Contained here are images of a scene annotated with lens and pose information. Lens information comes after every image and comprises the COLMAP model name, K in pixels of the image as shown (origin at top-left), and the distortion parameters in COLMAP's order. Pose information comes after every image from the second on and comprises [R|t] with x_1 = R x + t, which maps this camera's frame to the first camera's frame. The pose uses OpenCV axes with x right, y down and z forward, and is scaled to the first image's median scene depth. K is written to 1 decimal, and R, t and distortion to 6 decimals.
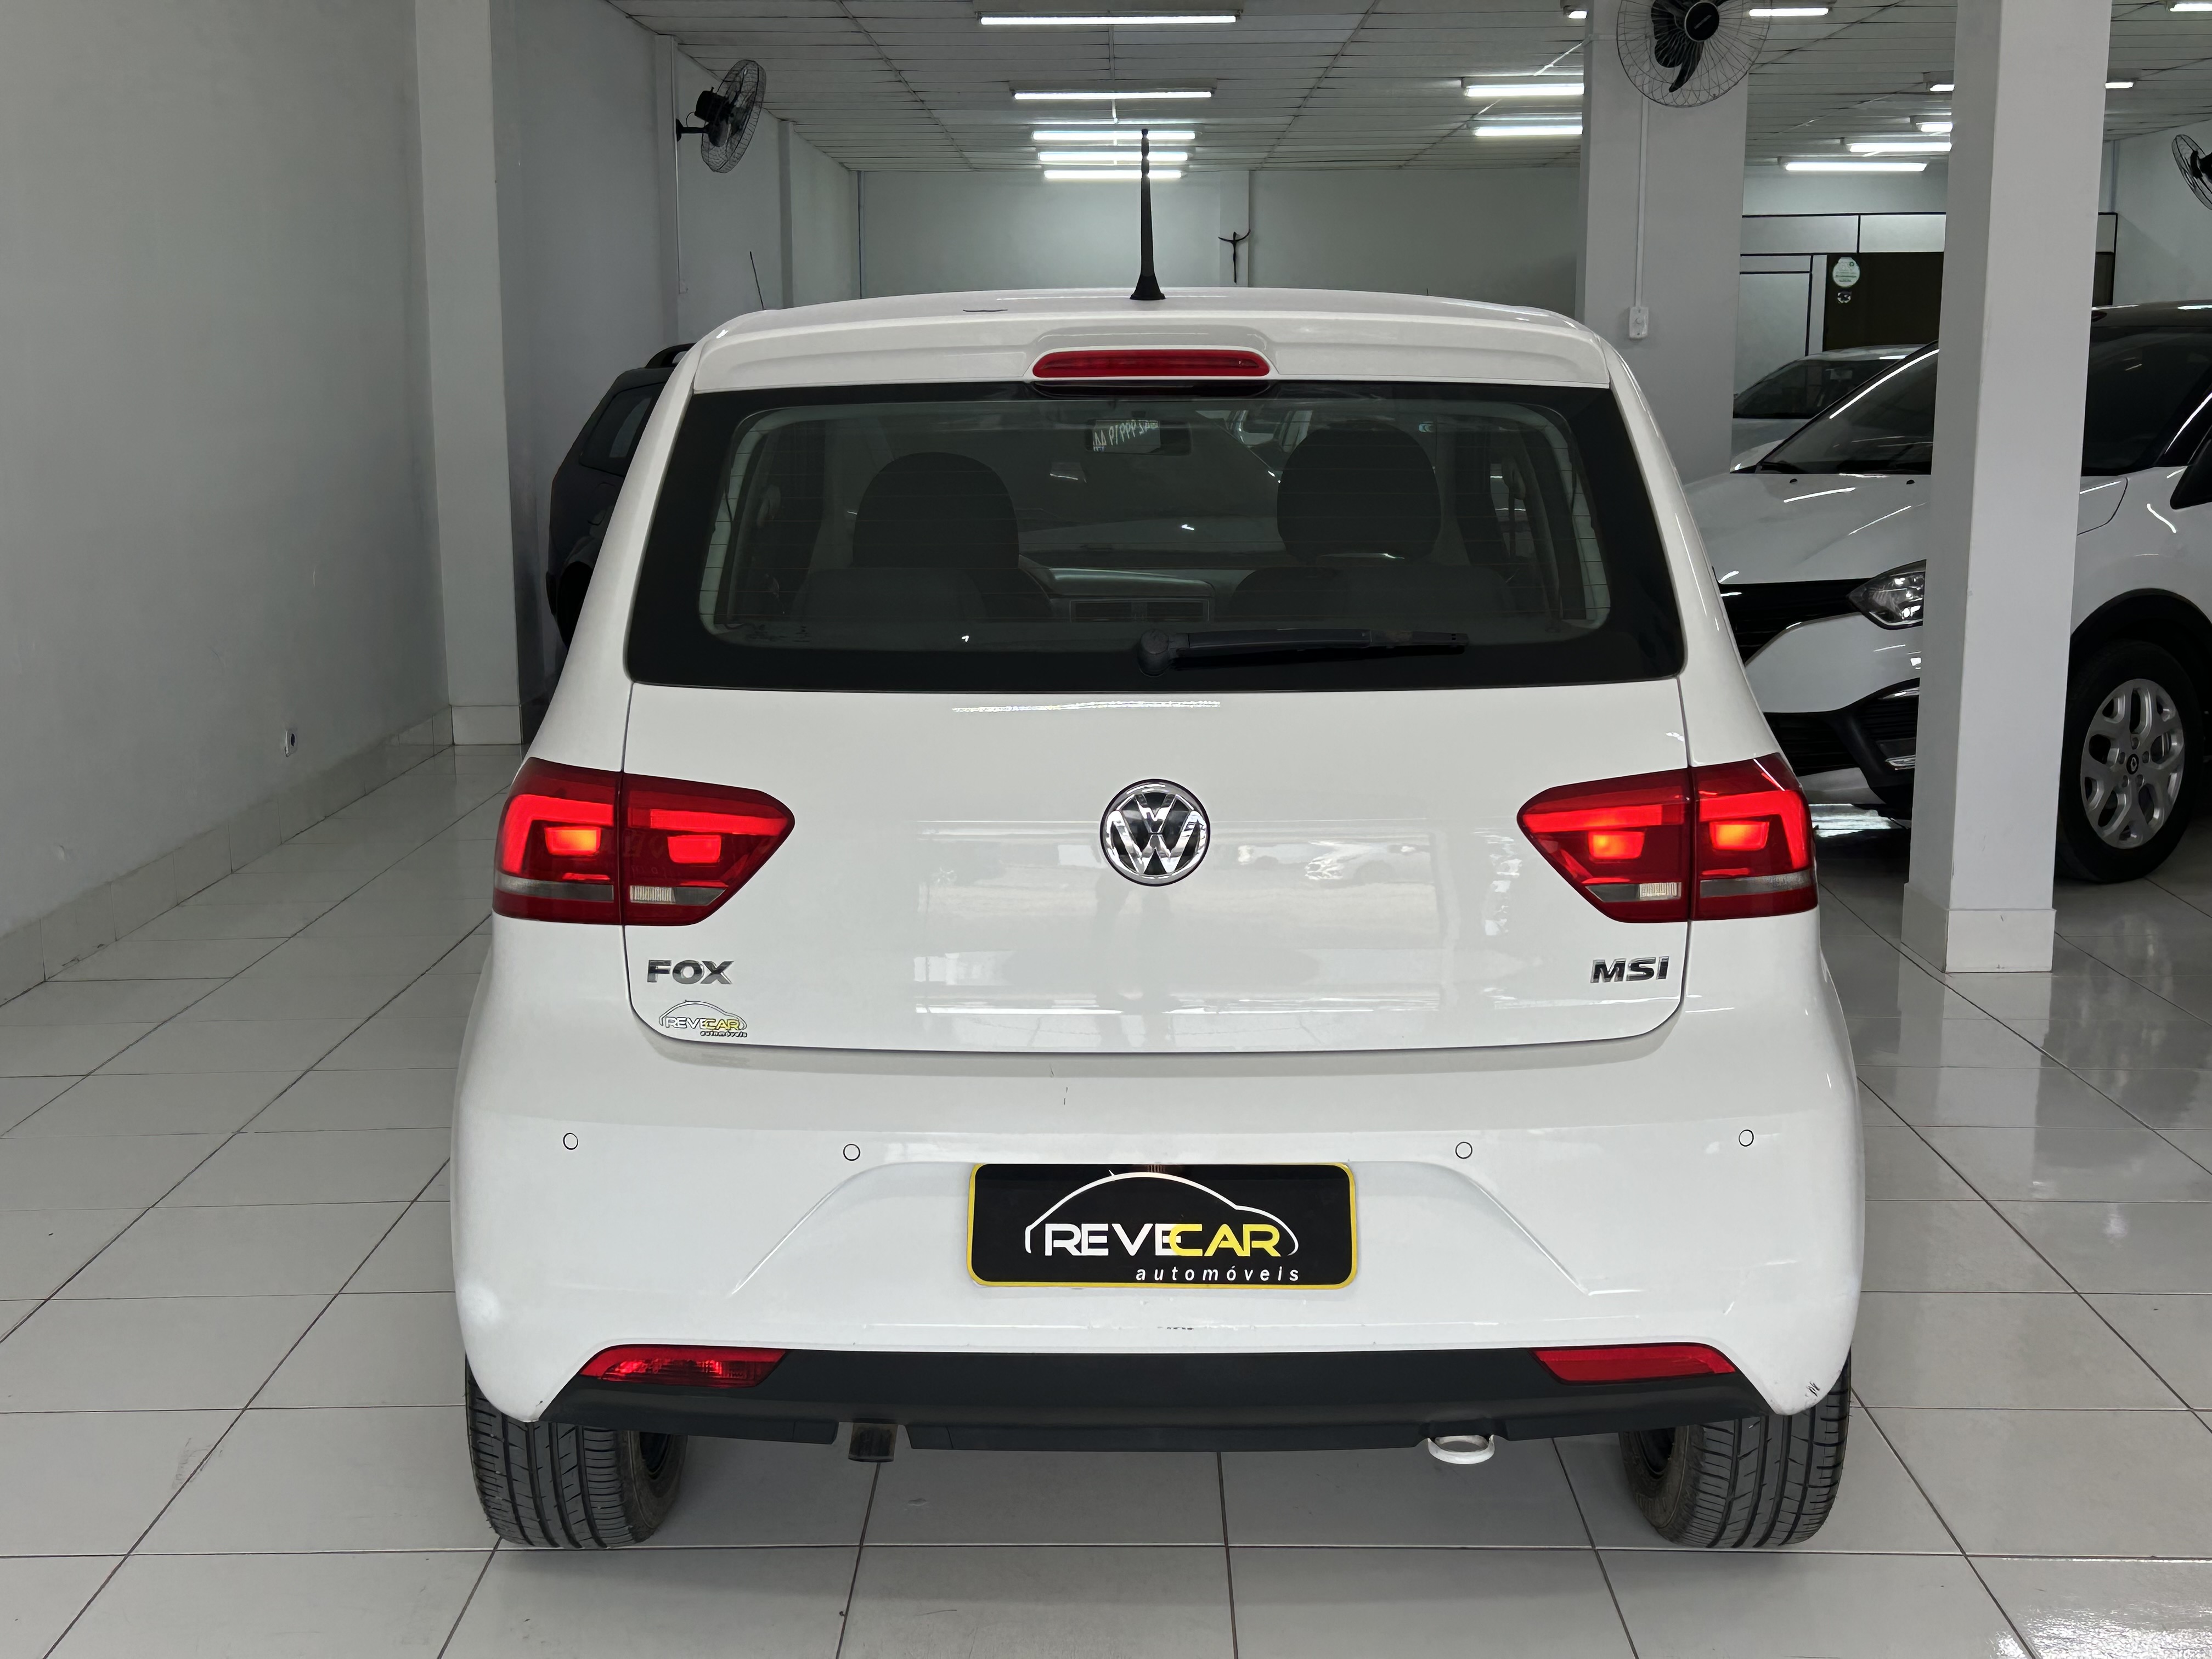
lens RADIAL K [[2649.3, 0, 1106.0], [0, 2649.3, 829.5], [0, 0, 1]] dist [0.255796, -0.633483]
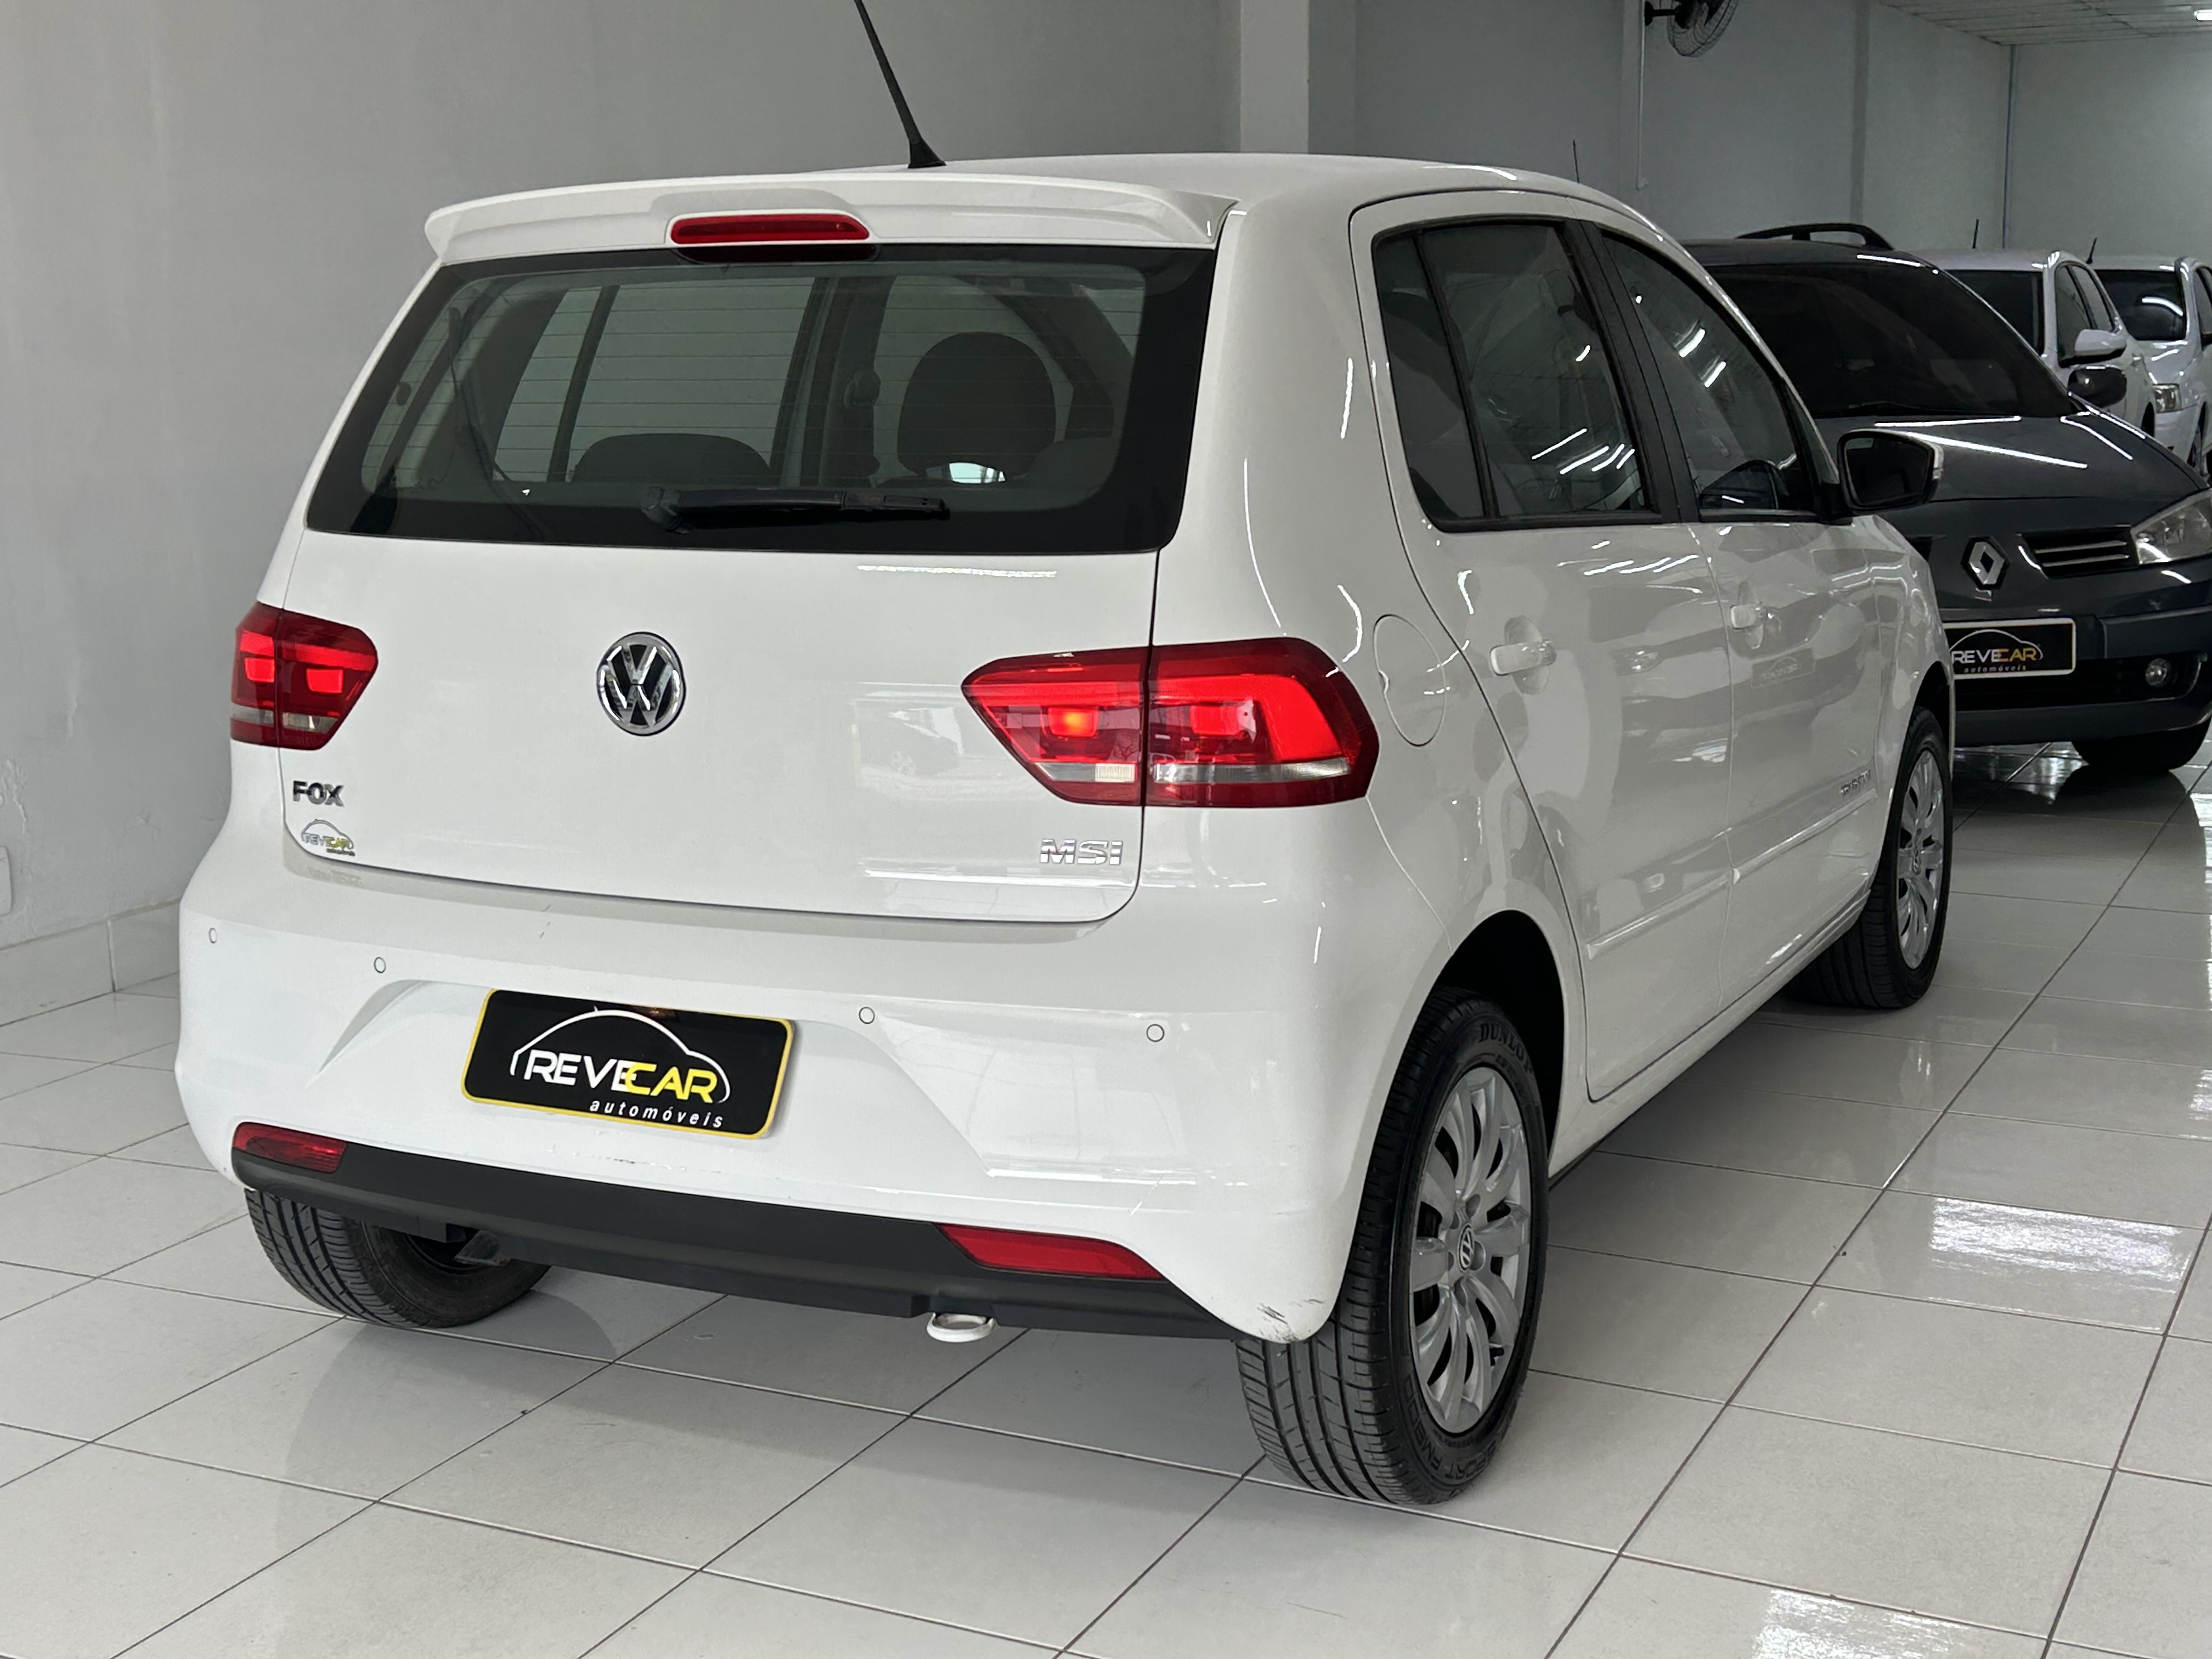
lens RADIAL K [[2894.2, 0, 1106.0], [0, 2894.2, 829.5], [0, 0, 1]] dist [0.239139, -0.786208]
pose [[0.895373, 0.068566, -0.440006, 0.678203], [-0.062350, 0.997645, 0.028587, 0.014023], [0.440930, 0.001838, 0.897540, 0.064149]]
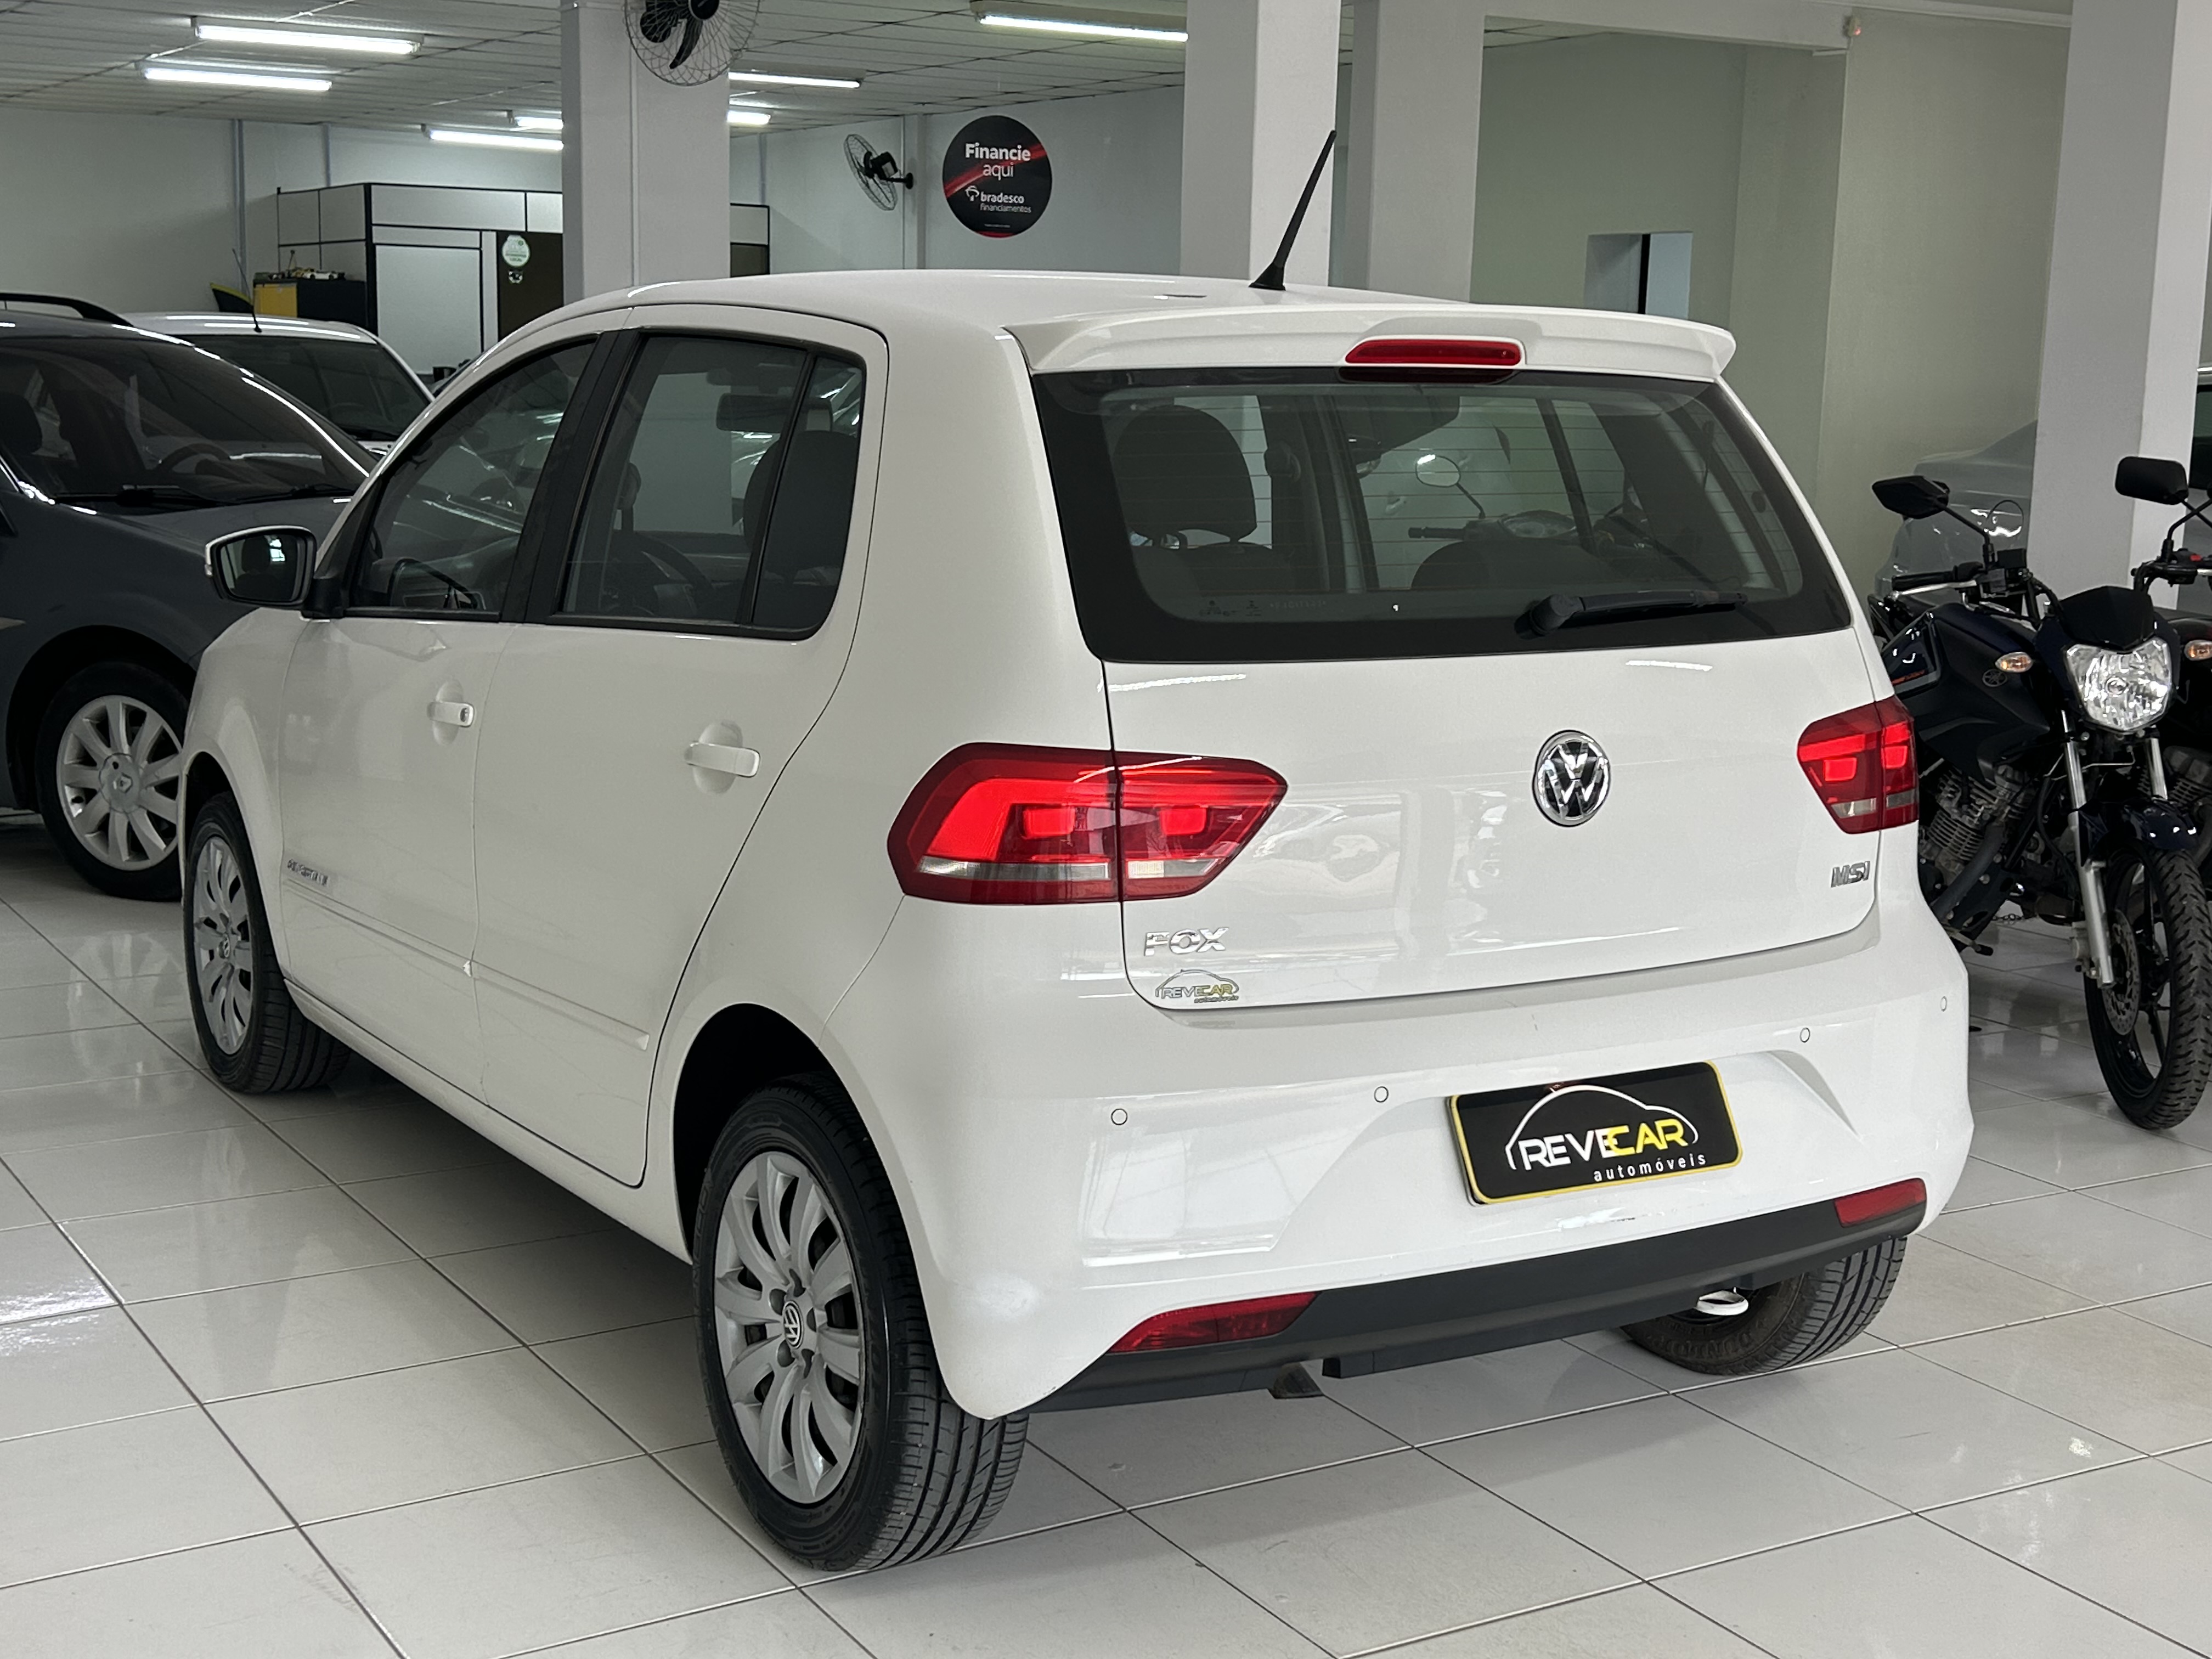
lens RADIAL K [[2894.2, 0, 1106.0], [0, 2894.2, 829.5], [0, 0, 1]] dist [0.239139, -0.786208]
pose [[0.845897, -0.063661, 0.529533, -0.783879], [0.066803, 0.997678, 0.013229, -0.006367], [-0.529146, 0.024185, 0.848186, 0.075170]]
